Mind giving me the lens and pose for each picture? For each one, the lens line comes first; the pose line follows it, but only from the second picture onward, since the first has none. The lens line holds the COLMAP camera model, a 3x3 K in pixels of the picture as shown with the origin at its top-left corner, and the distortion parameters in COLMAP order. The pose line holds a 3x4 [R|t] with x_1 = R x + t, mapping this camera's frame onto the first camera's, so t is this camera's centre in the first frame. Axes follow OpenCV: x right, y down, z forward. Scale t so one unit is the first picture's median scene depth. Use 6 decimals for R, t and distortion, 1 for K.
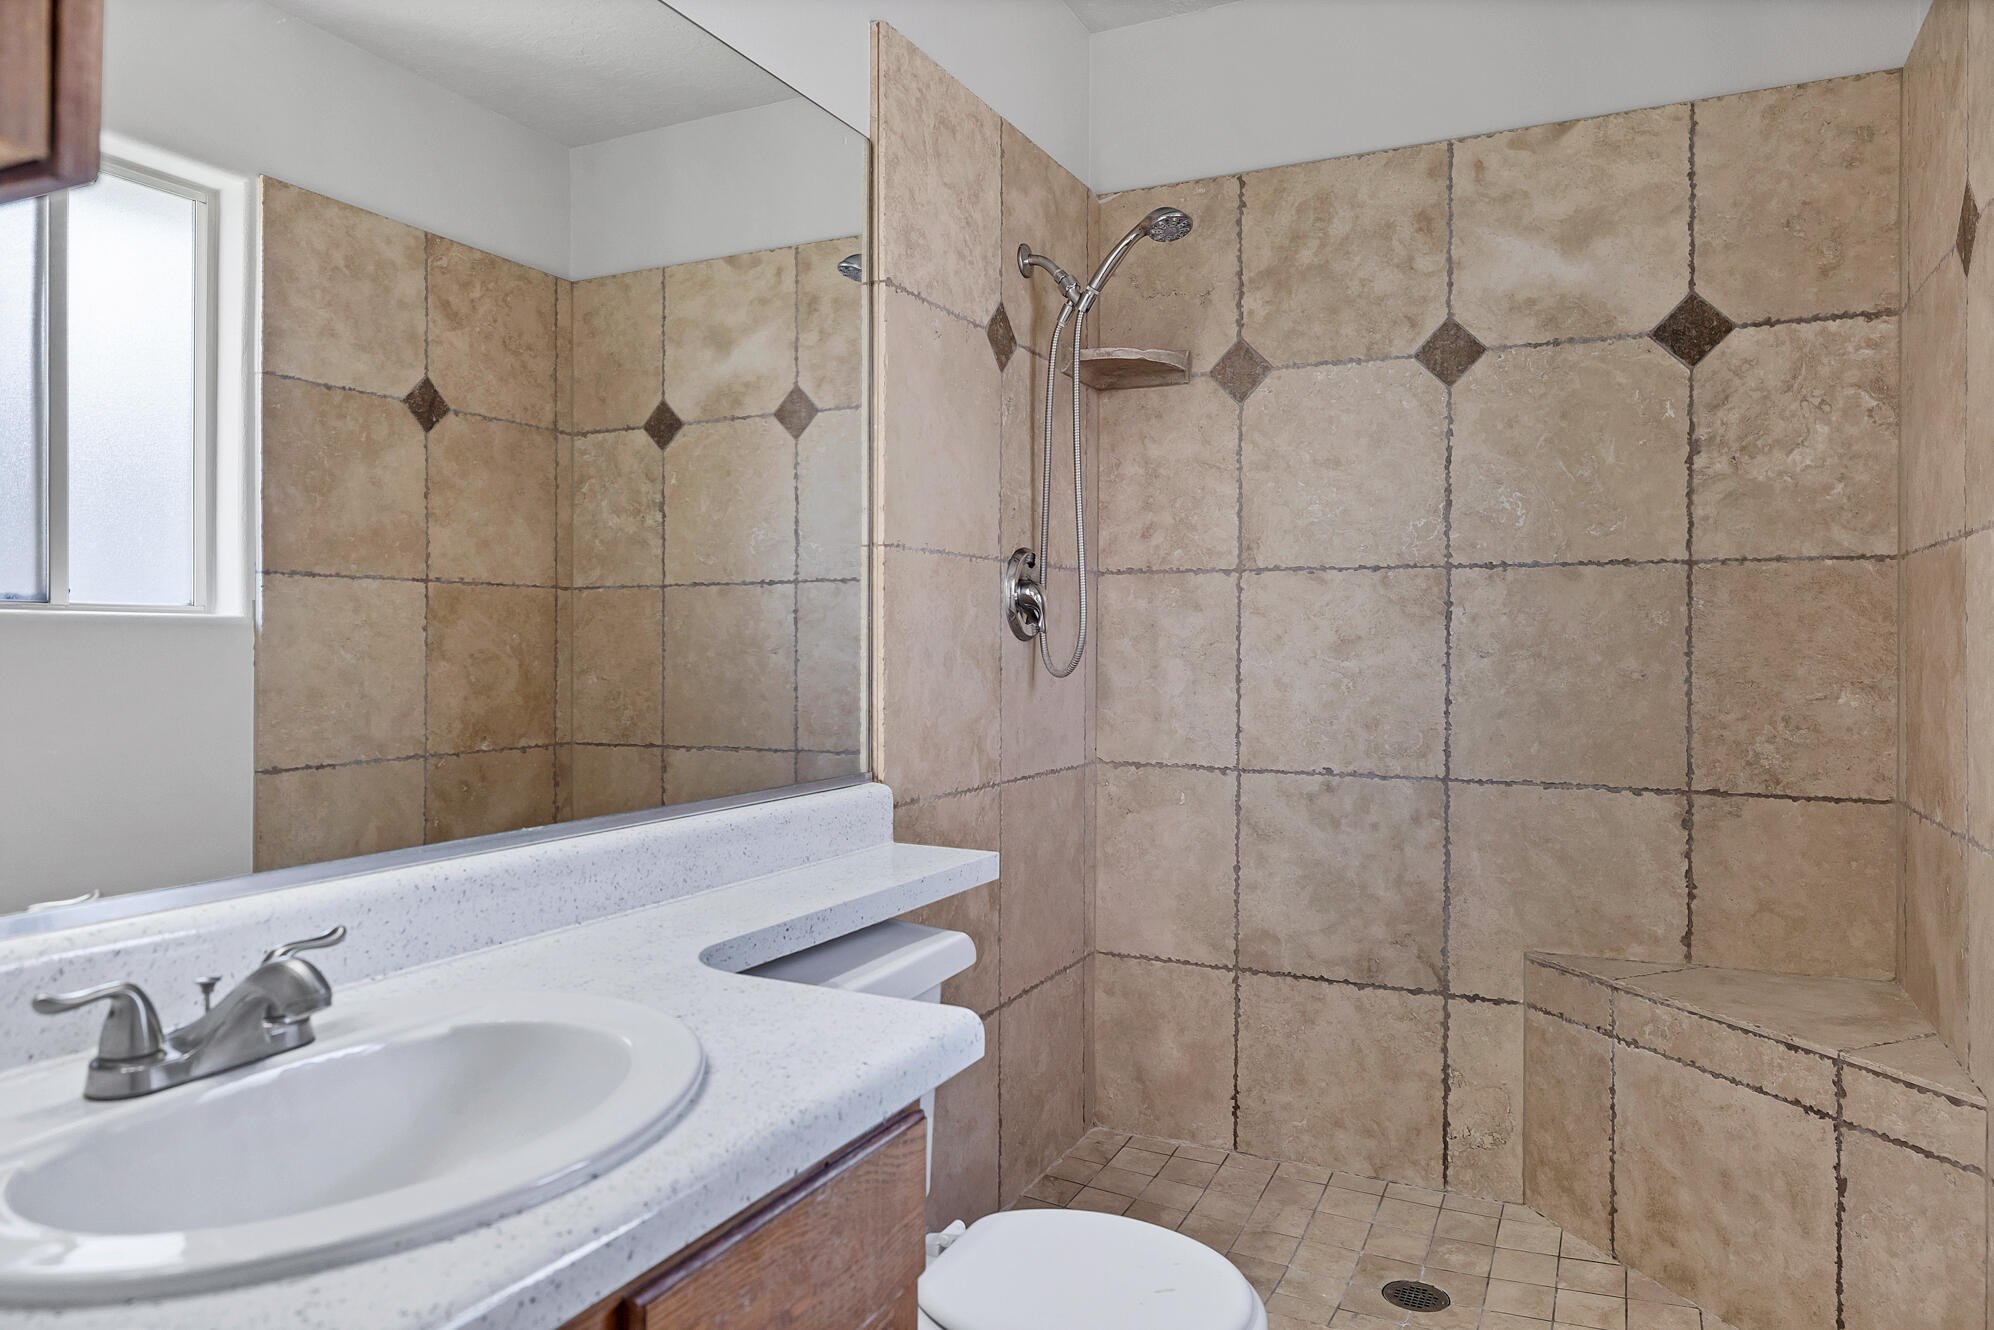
lens RADIAL K [[1272.4, 0, 996.8], [0, 1272.4, 621.4], [0, 0, 1]] dist [-0.000294, 0.002287]
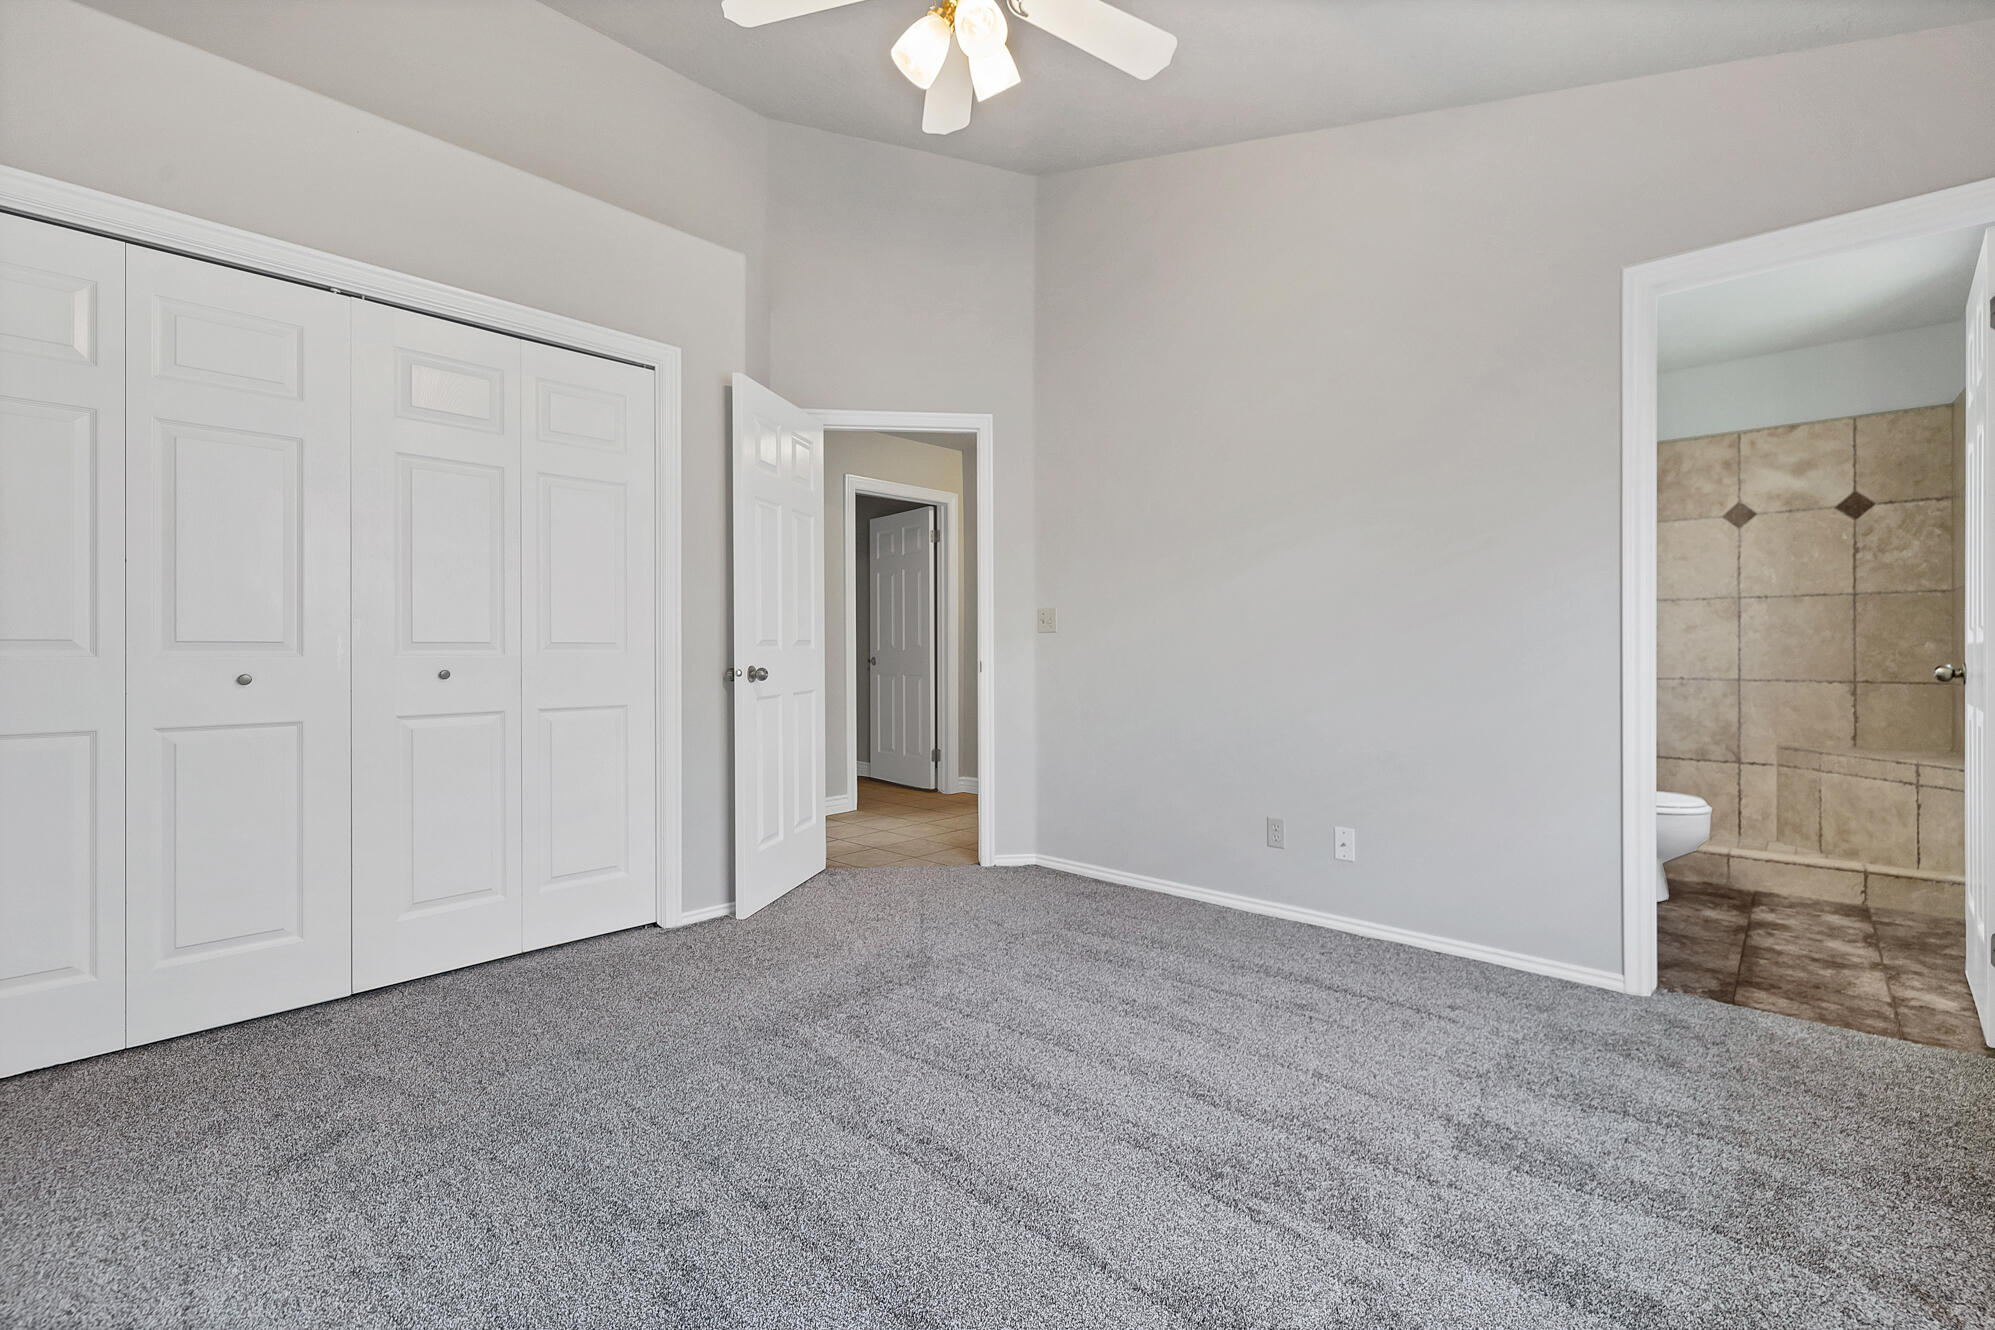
lens RADIAL K [[859.4, 0, 1004.0], [0, 859.4, 642.4], [0, 0, 1]] dist [0.001655, -0.000032]
pose [[0.958919, -0.008664, -0.283547, -0.620827], [0.010027, 0.999944, 0.003356, 0.028686], [0.283502, -0.006061, 0.958952, -1.173694]]
